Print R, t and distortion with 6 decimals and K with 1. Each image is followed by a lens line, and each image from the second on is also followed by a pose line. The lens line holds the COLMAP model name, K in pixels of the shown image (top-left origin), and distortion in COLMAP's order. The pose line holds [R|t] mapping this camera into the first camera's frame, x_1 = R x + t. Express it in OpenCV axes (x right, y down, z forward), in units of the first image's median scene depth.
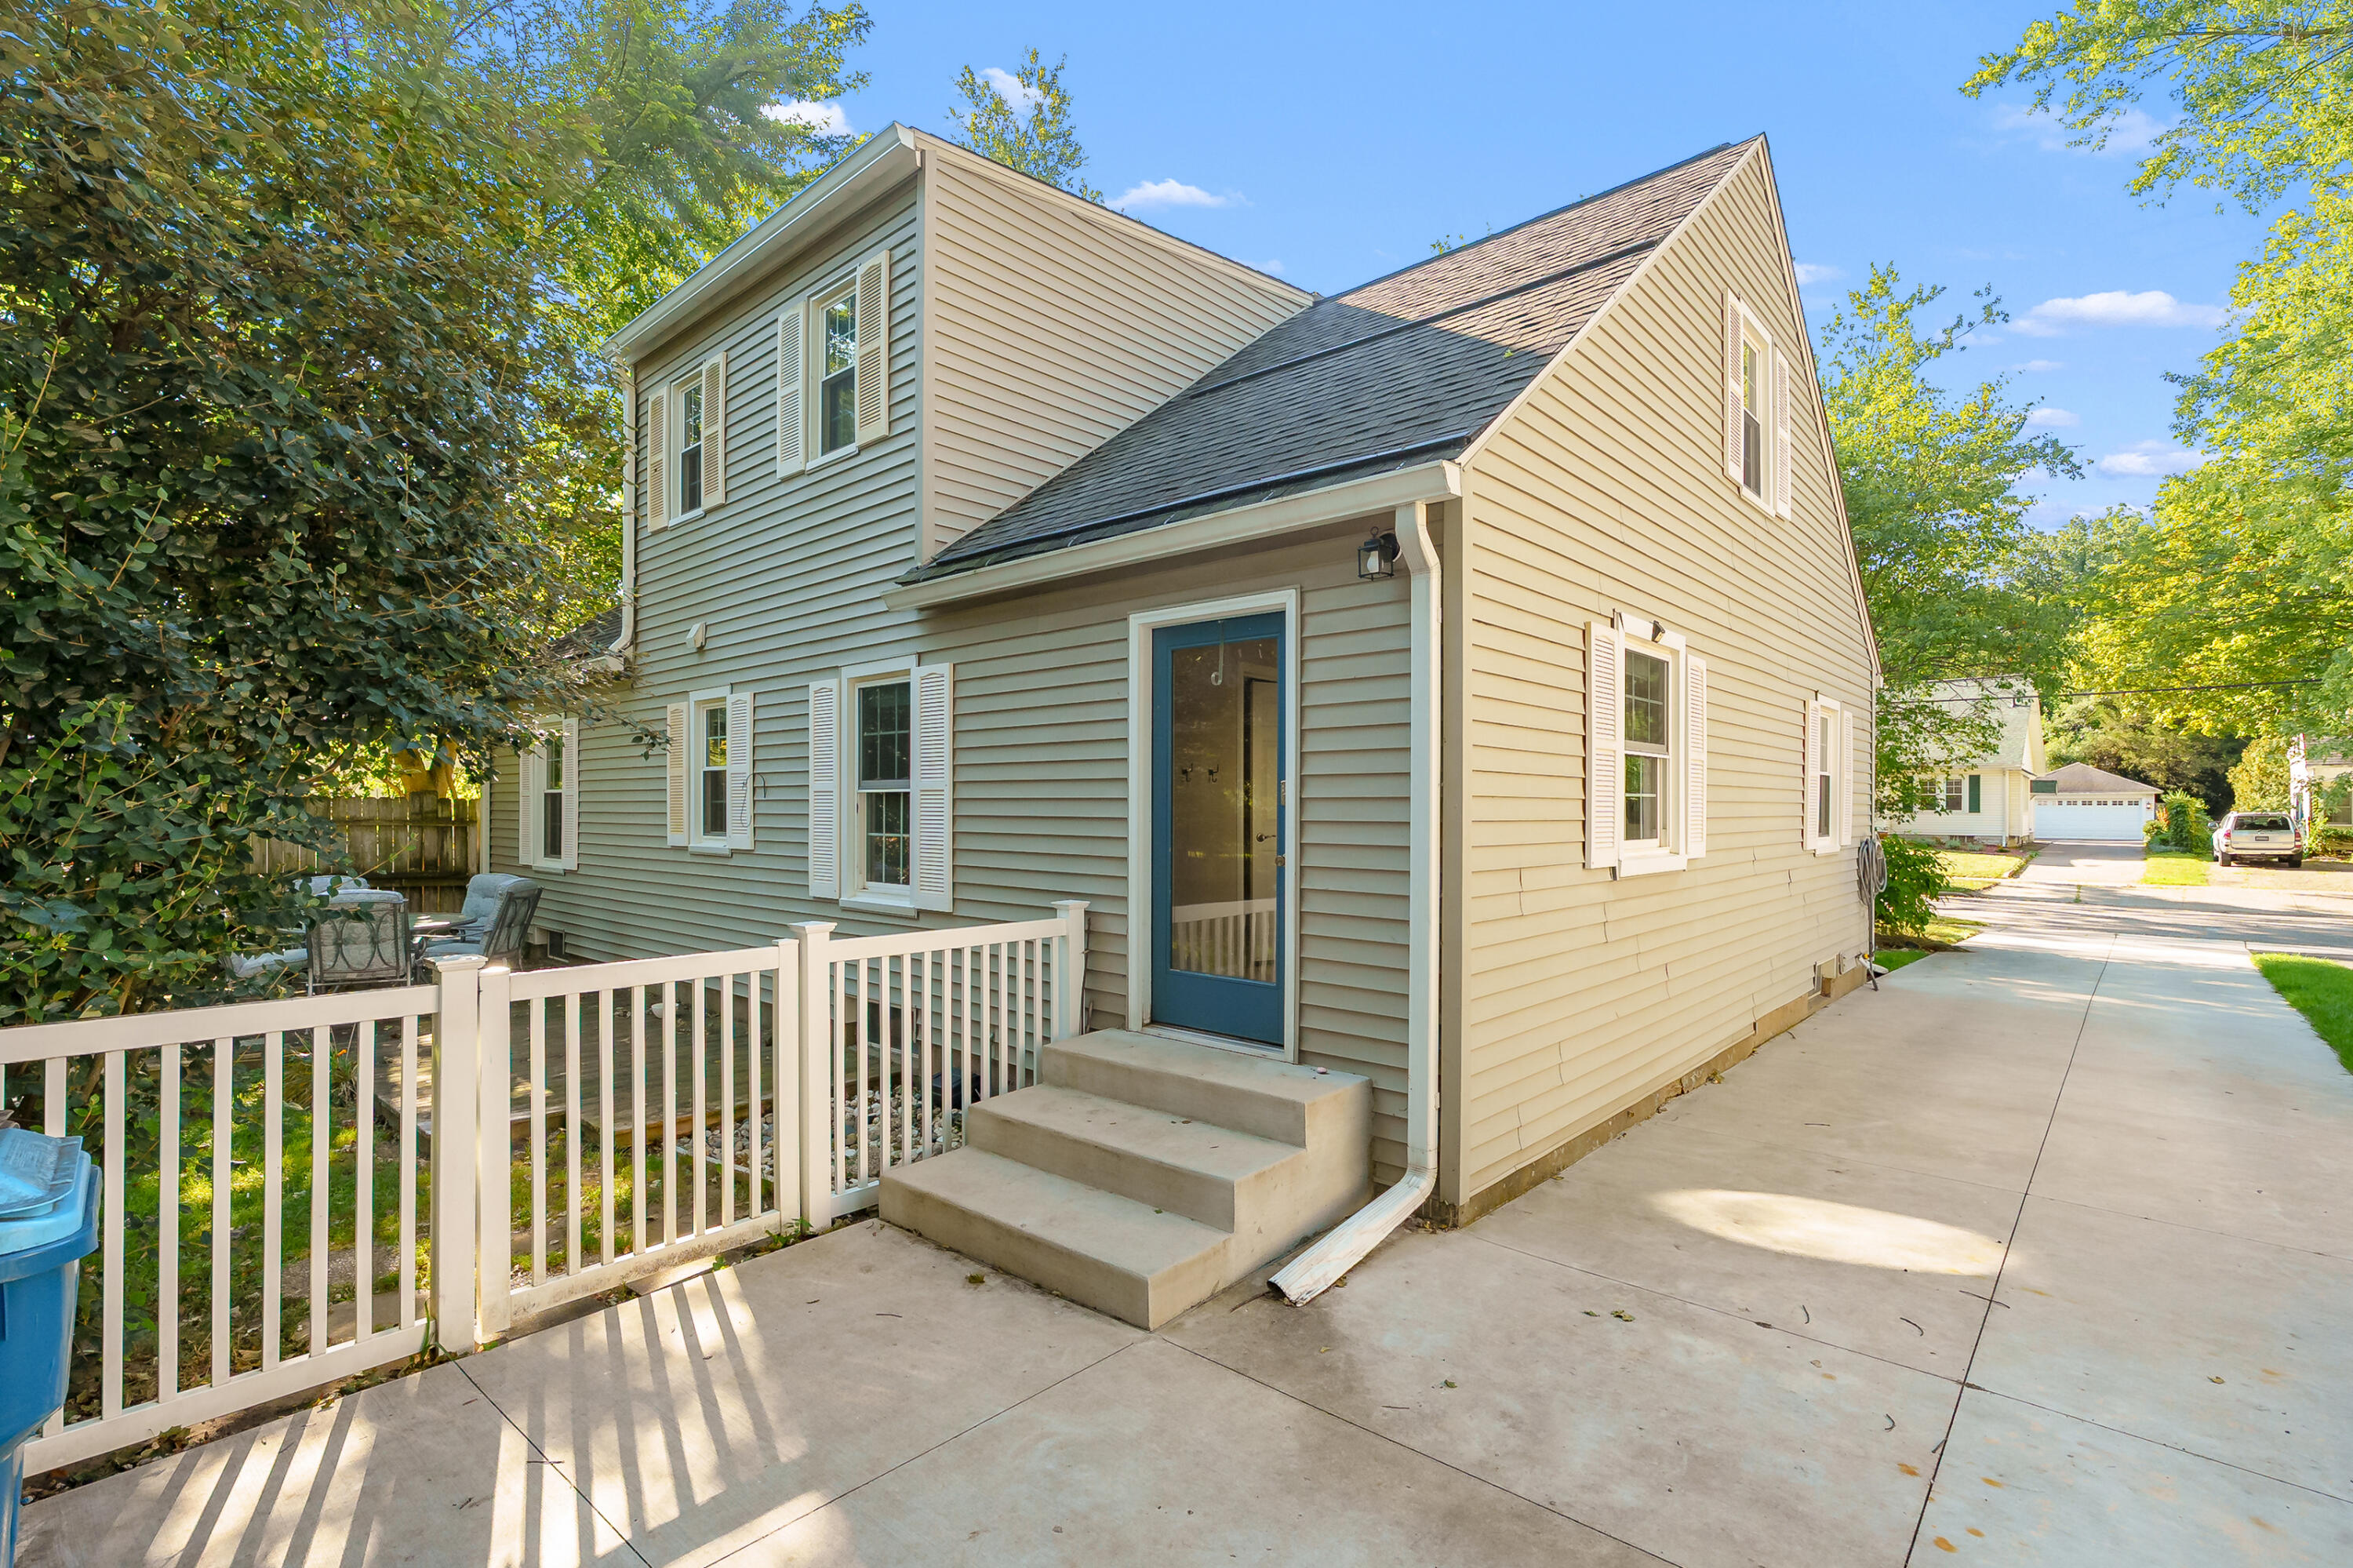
lens RADIAL K [[1059.7, 0, 1181.6], [0, 1059.7, 802.2], [0, 0, 1]] dist [-0.009805, 0.003018]
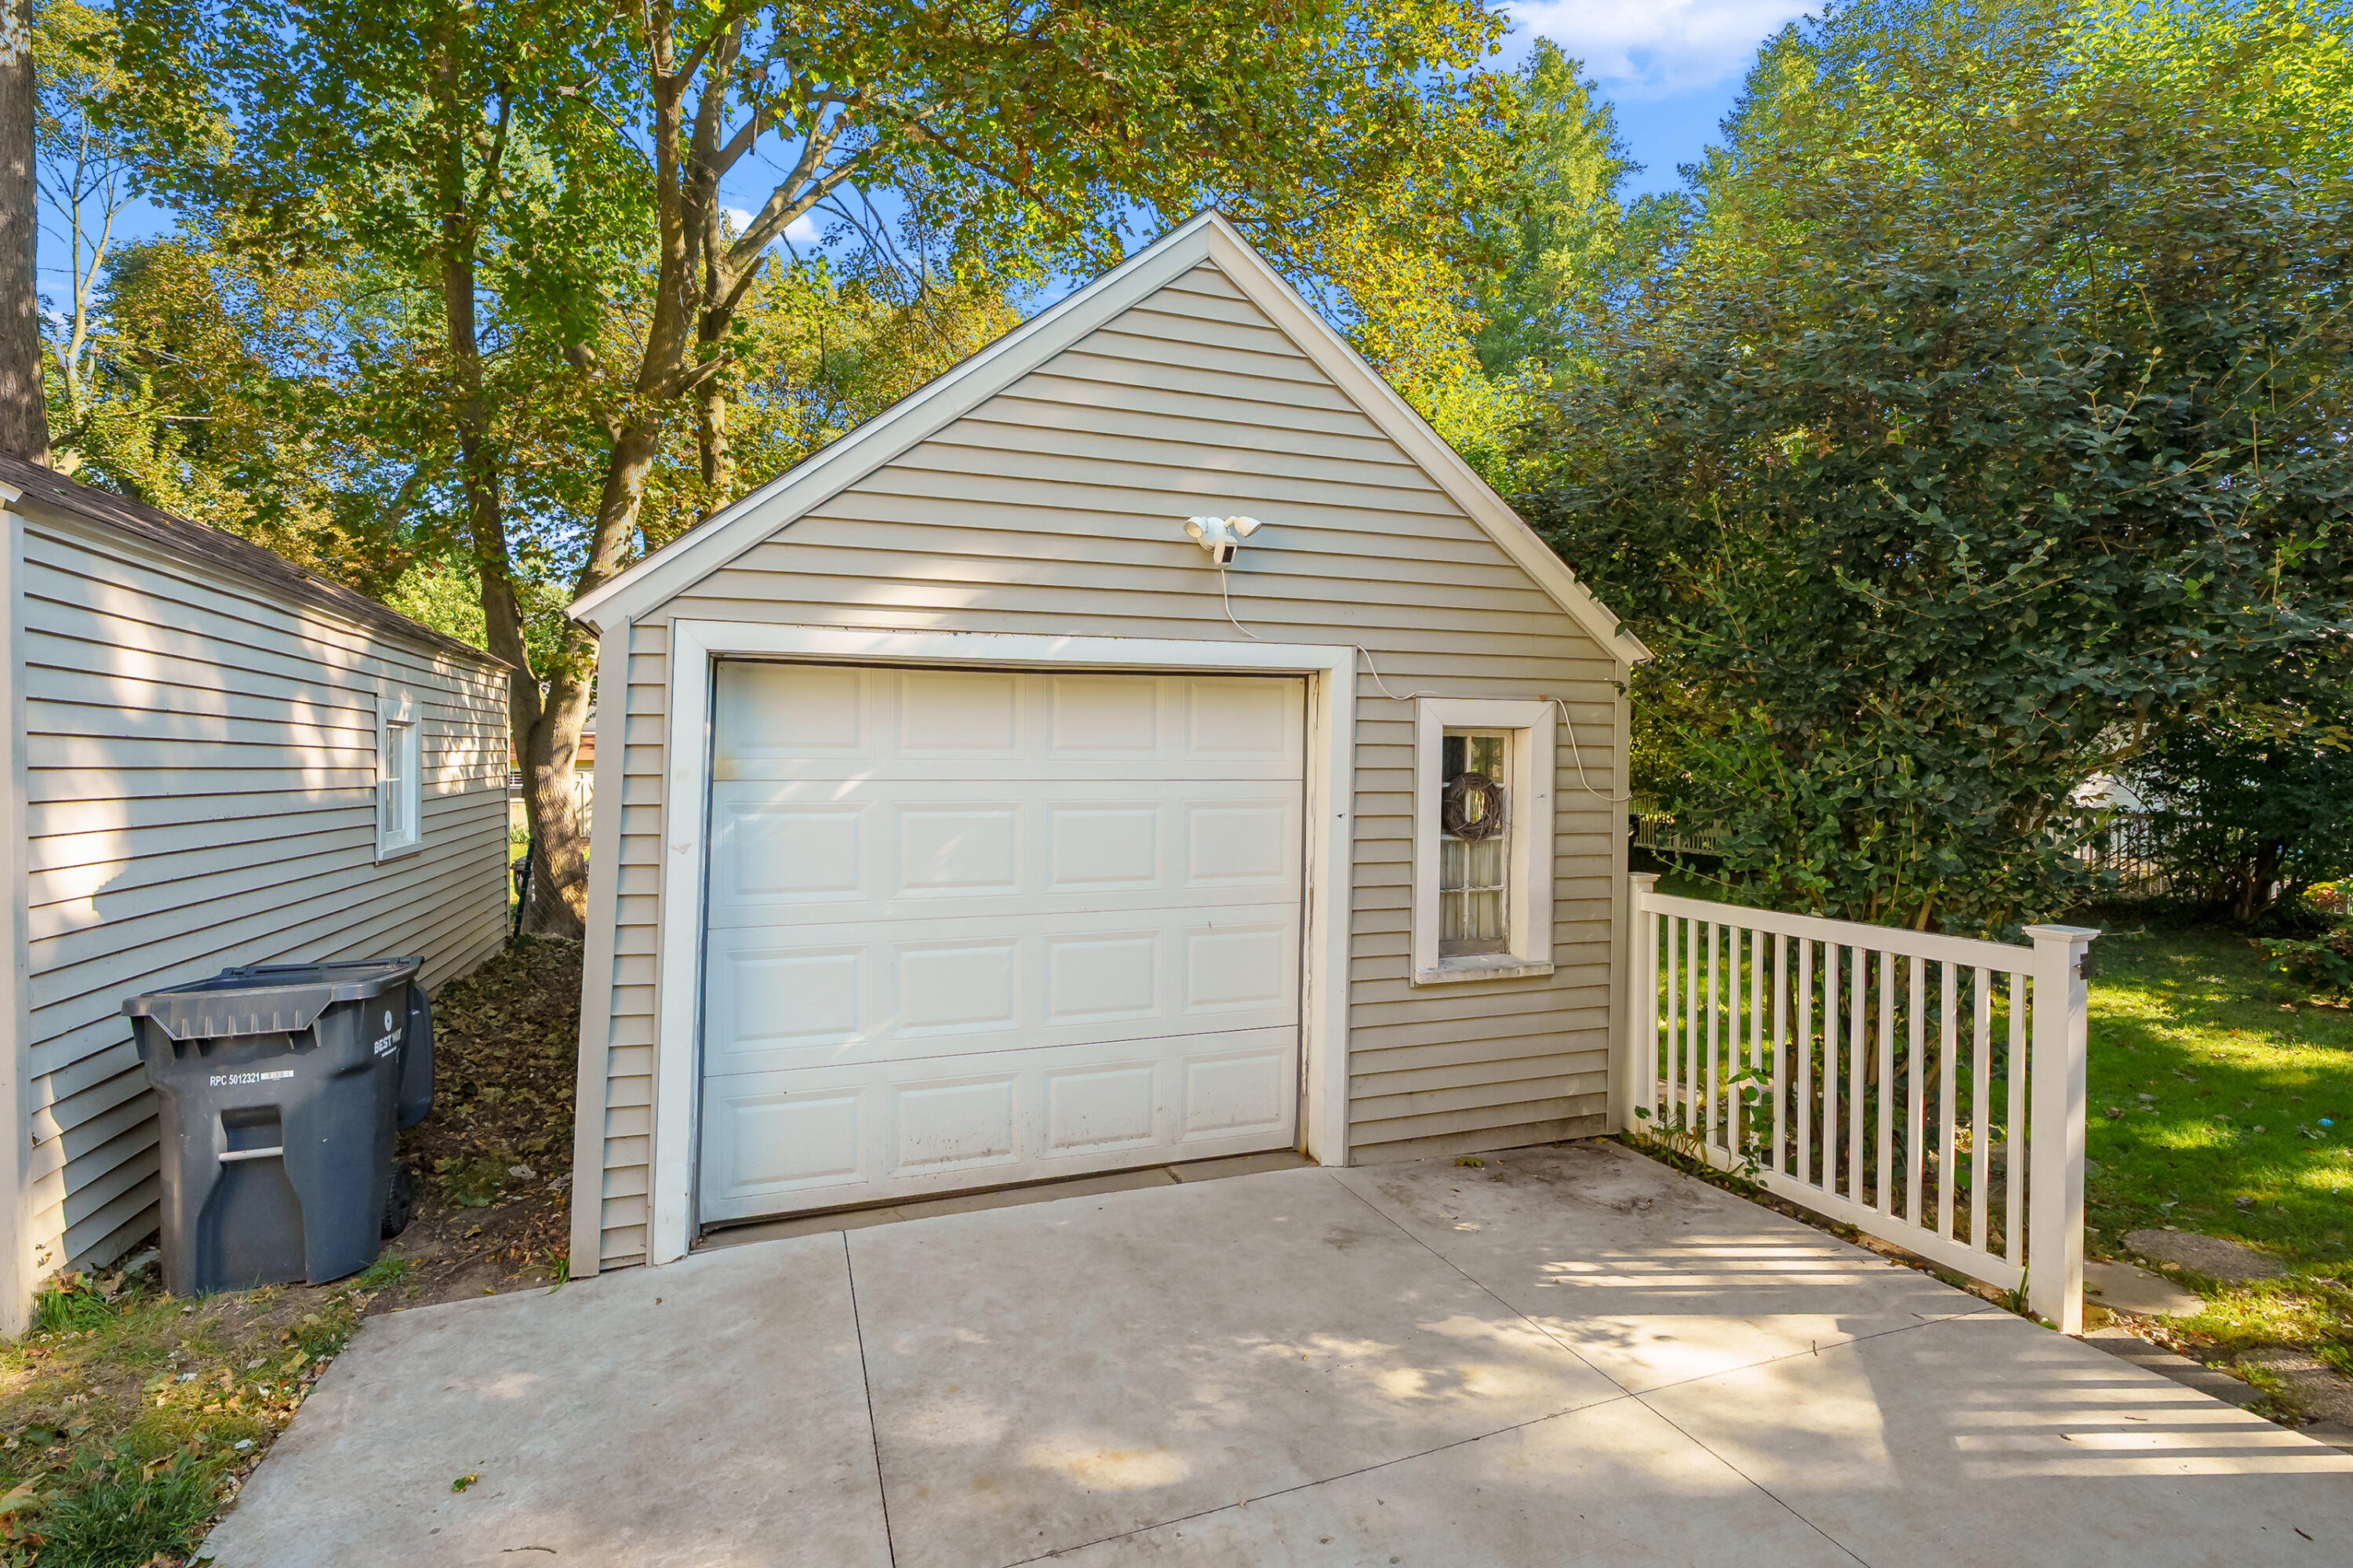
lens RADIAL K [[1059.7, 0, 1174.6], [0, 1059.7, 775.0], [0, 0, 1]] dist [-0.009805, 0.003018]
pose [[-0.463154, 0.004795, -0.886265, 0.633684], [0.007351, 0.999972, 0.001569, 0.006724], [0.886247, -0.005788, -0.463177, 0.836526]]
